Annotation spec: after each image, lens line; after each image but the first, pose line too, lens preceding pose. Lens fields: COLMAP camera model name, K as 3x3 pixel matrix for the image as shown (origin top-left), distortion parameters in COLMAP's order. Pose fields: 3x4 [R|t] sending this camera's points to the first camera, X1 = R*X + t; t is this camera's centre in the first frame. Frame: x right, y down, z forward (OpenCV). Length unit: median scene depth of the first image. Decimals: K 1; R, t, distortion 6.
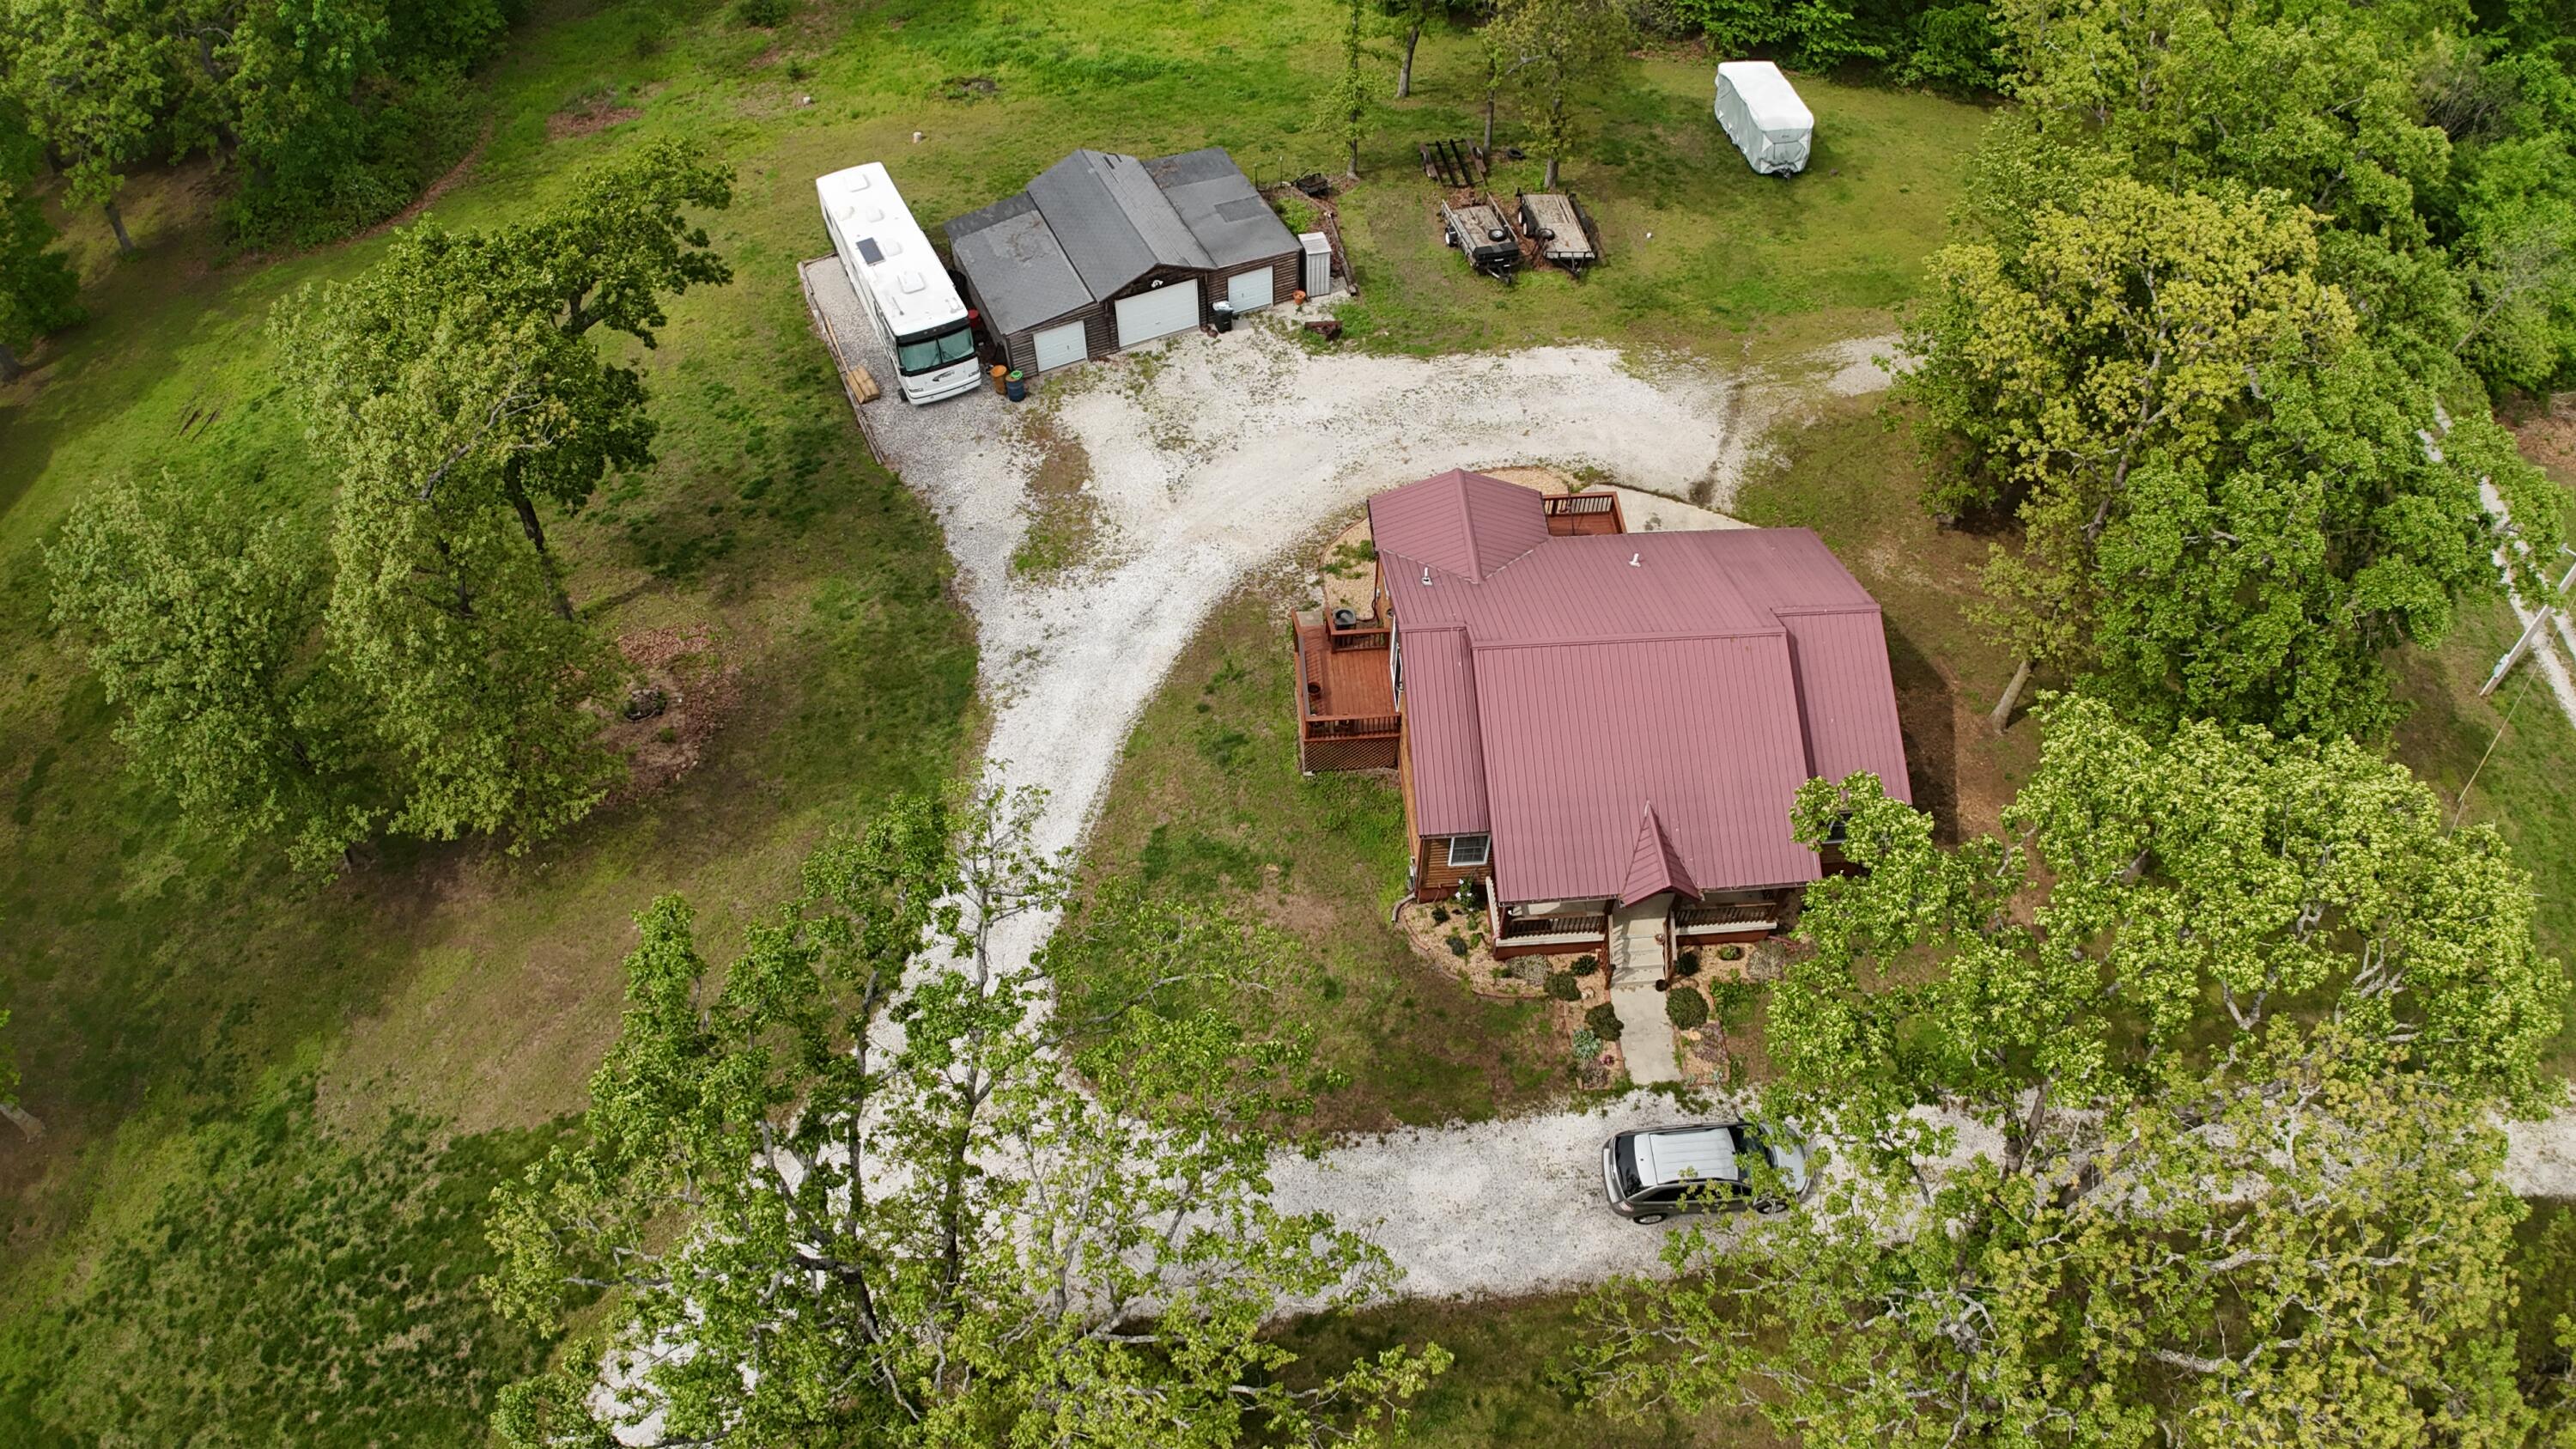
lens RADIAL K [[1579.7, 0, 1288.0], [0, 1579.7, 724.5], [0, 0, 1]] dist [-0.181774, 0.020291]
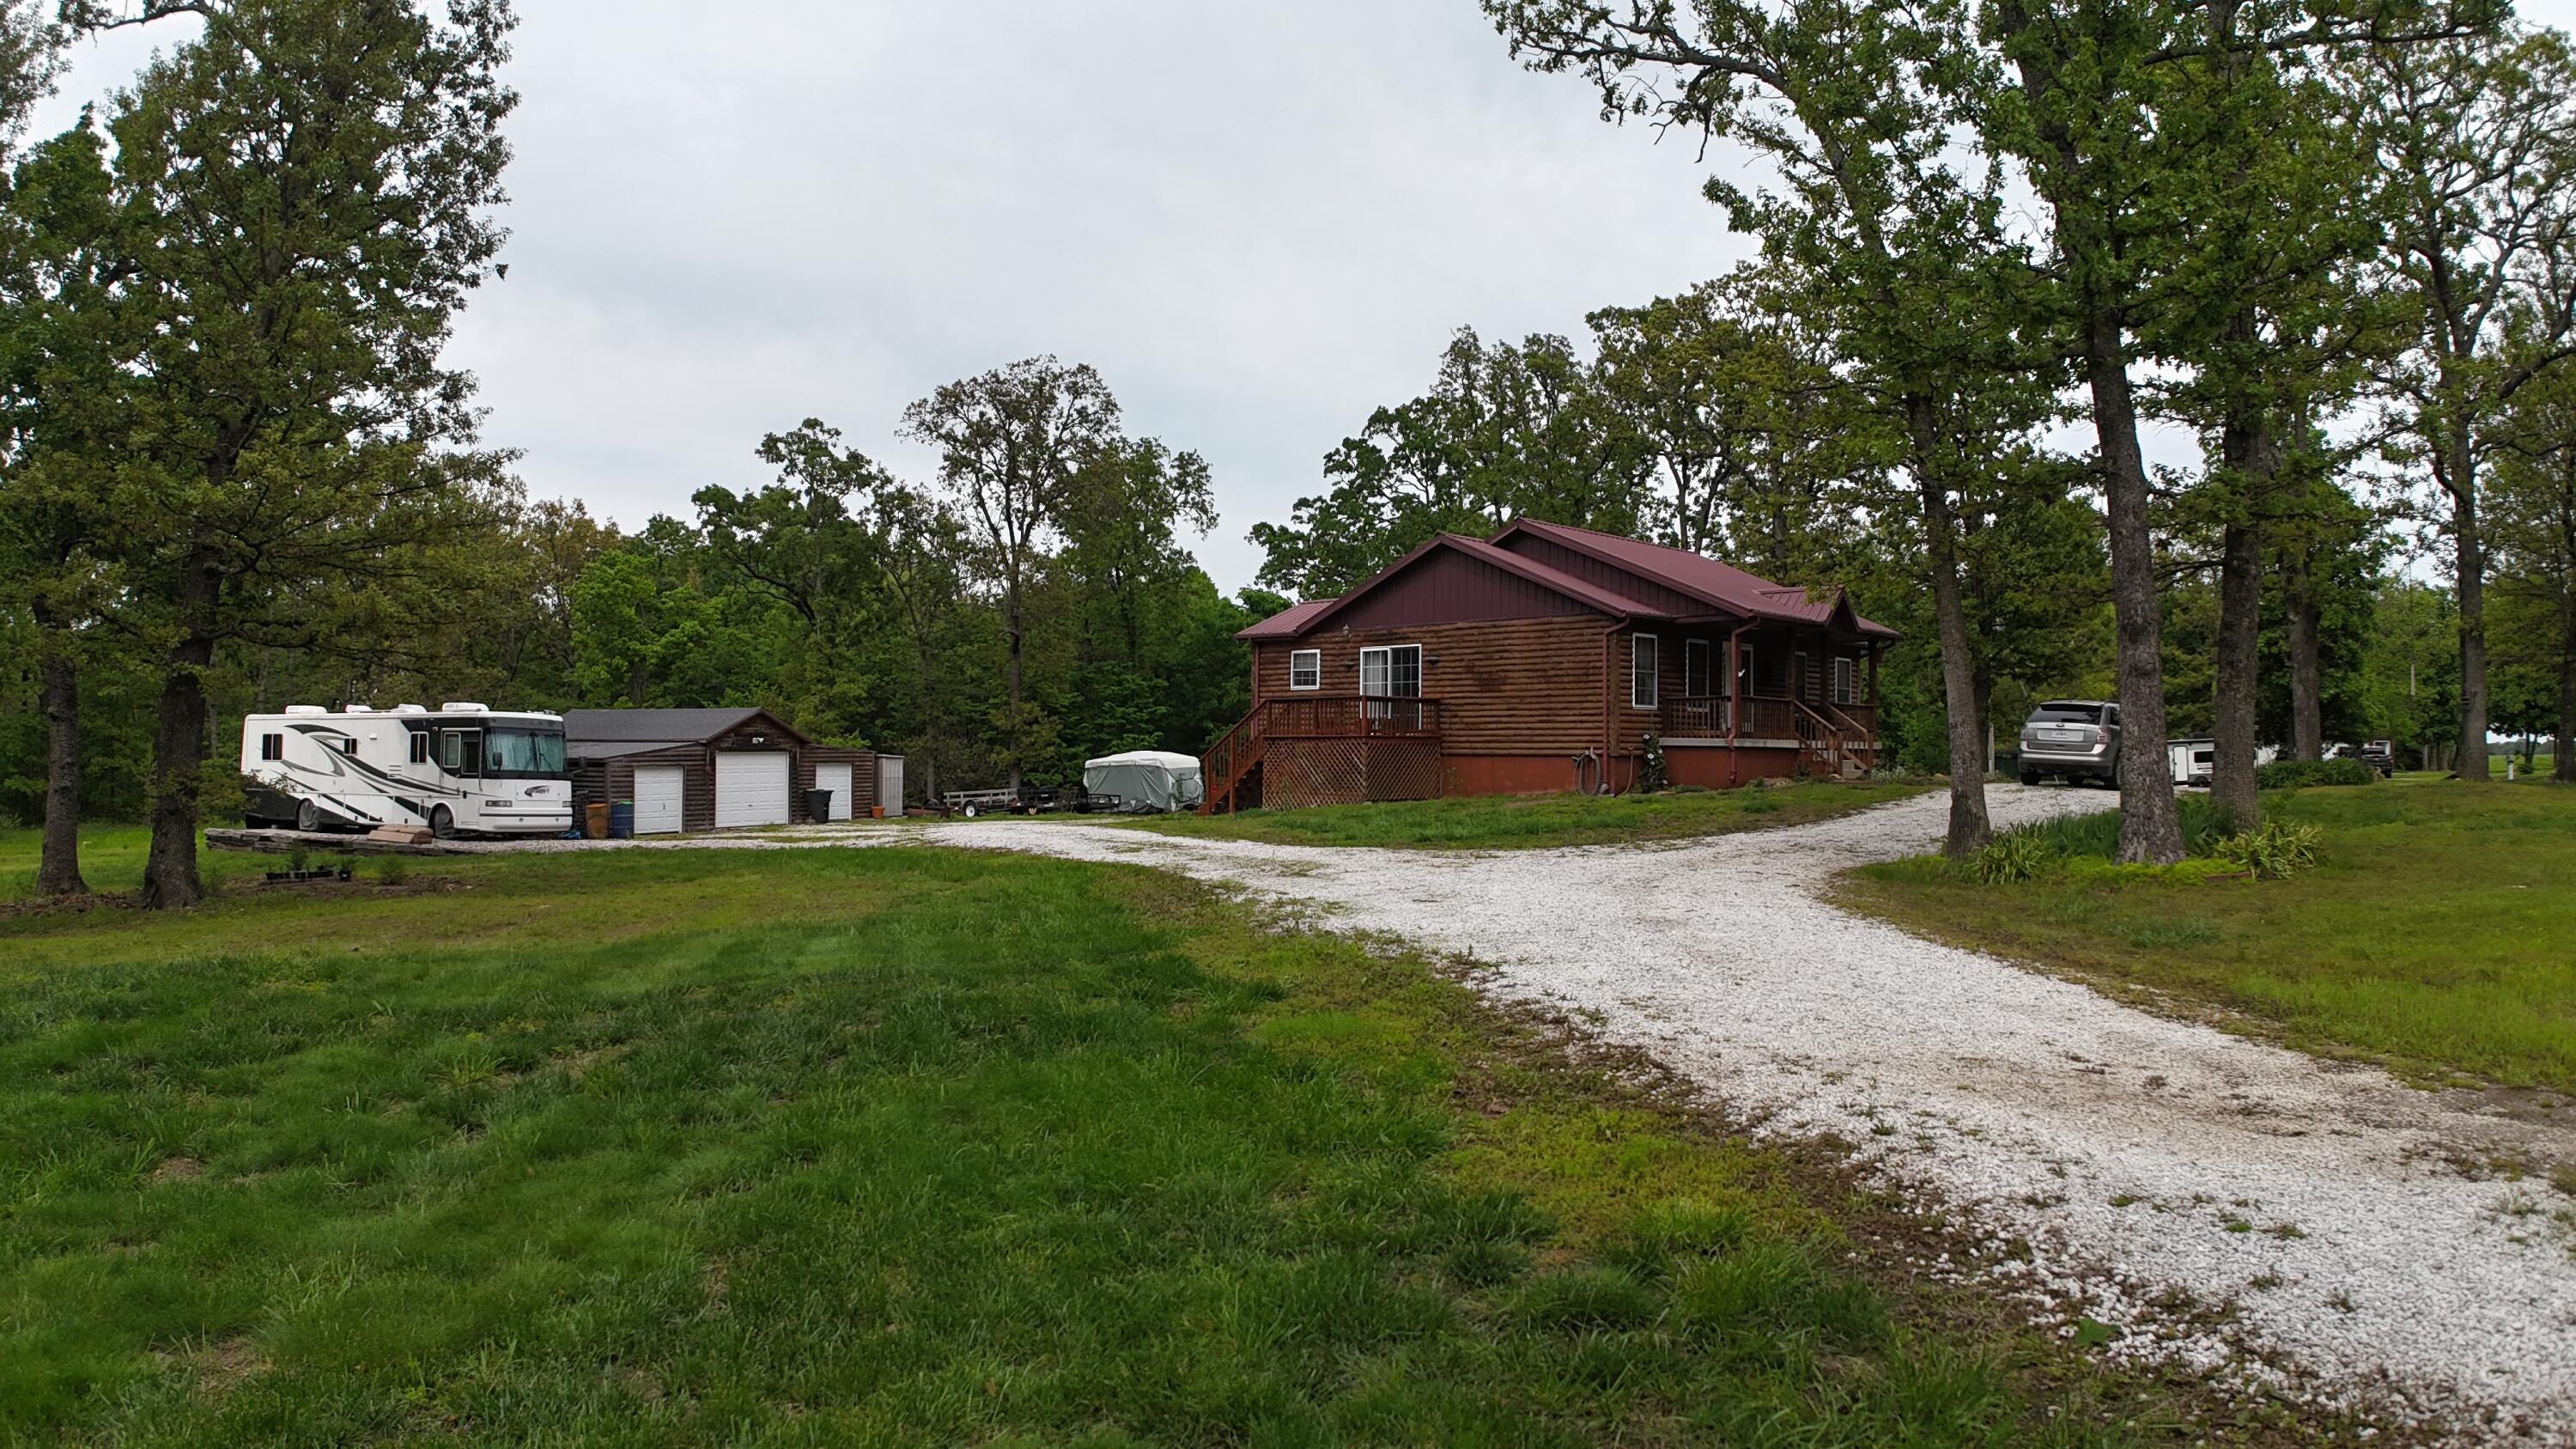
lens RADIAL K [[1568.8, 0, 1279.2], [0, 1568.8, 730.3], [0, 0, 1]] dist [-0.128352, -0.106623]
pose [[0.754950, 0.015790, 0.655592, -0.430871], [0.513881, 0.606821, -0.606378, 0.373657], [-0.407402, 0.794682, 0.450005, 0.524131]]
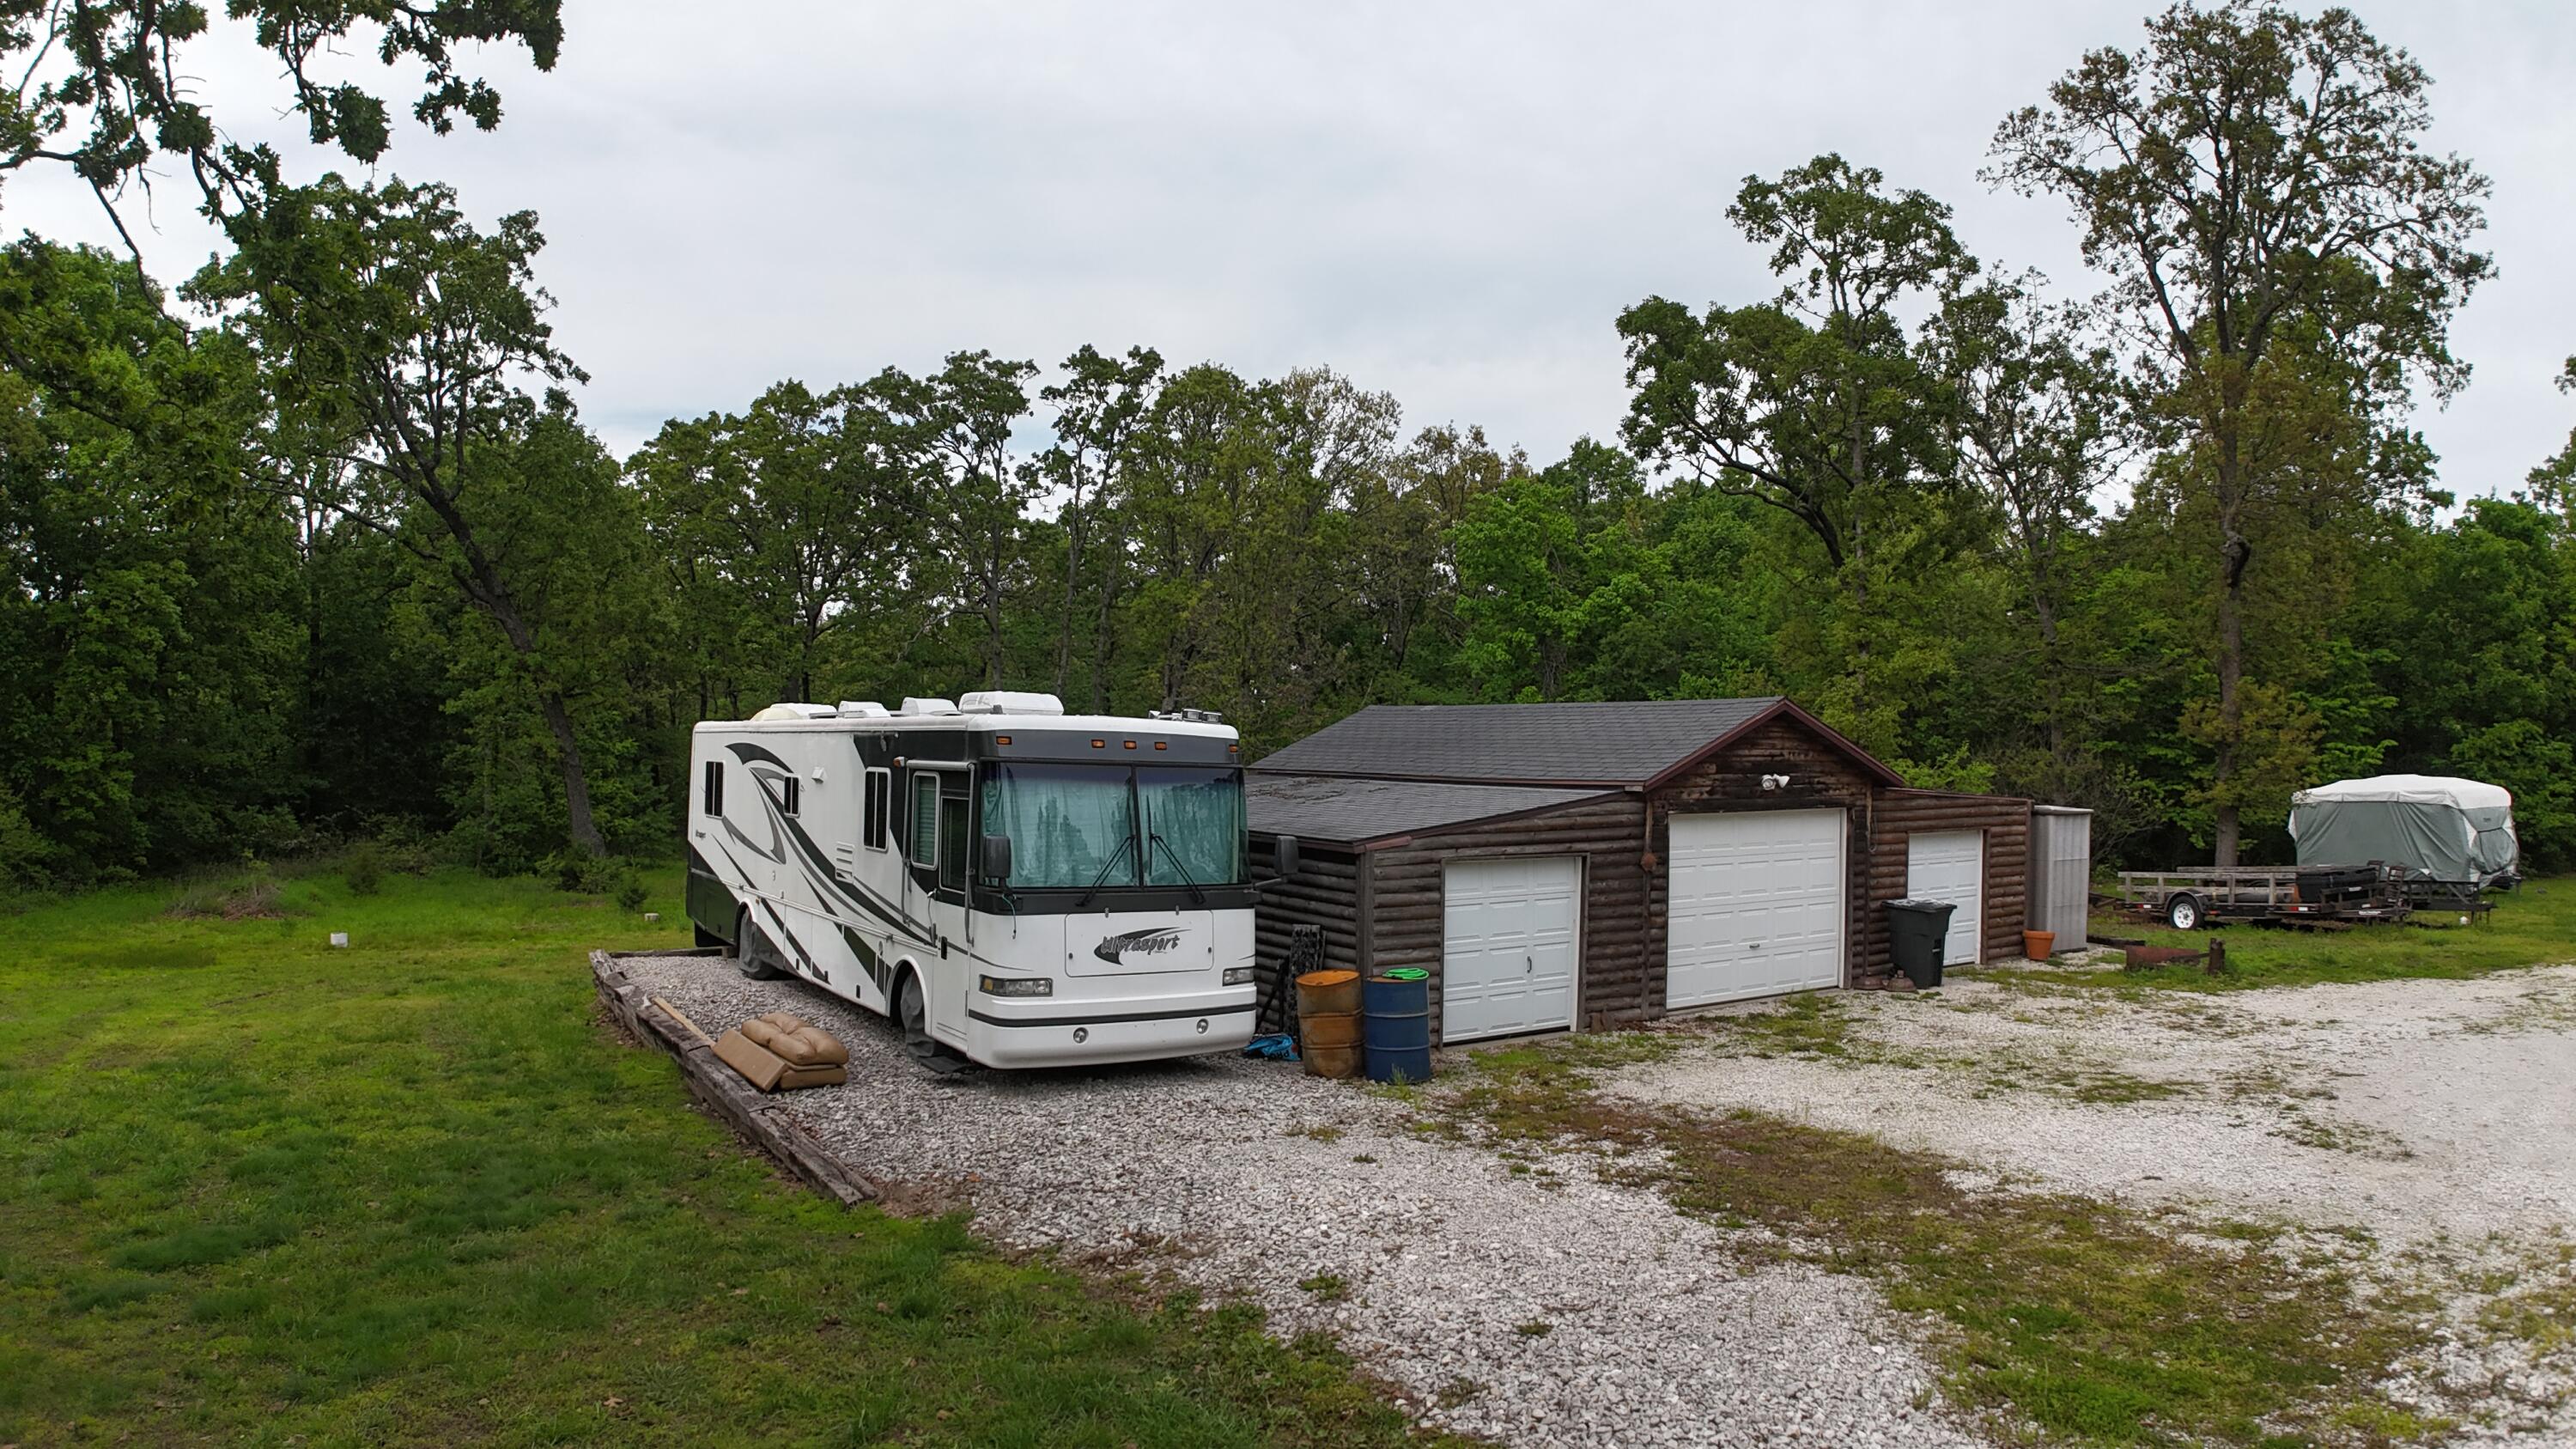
lens RADIAL K [[1583.9, 0, 1285.4], [0, 1583.9, 719.7], [0, 0, 1]] dist [-0.190198, 0.029013]
pose [[0.991874, 0.013370, 0.126517, -0.234392], [0.092935, 0.602985, -0.792321, -0.044261], [-0.086881, 0.797641, 0.596843, 0.831102]]
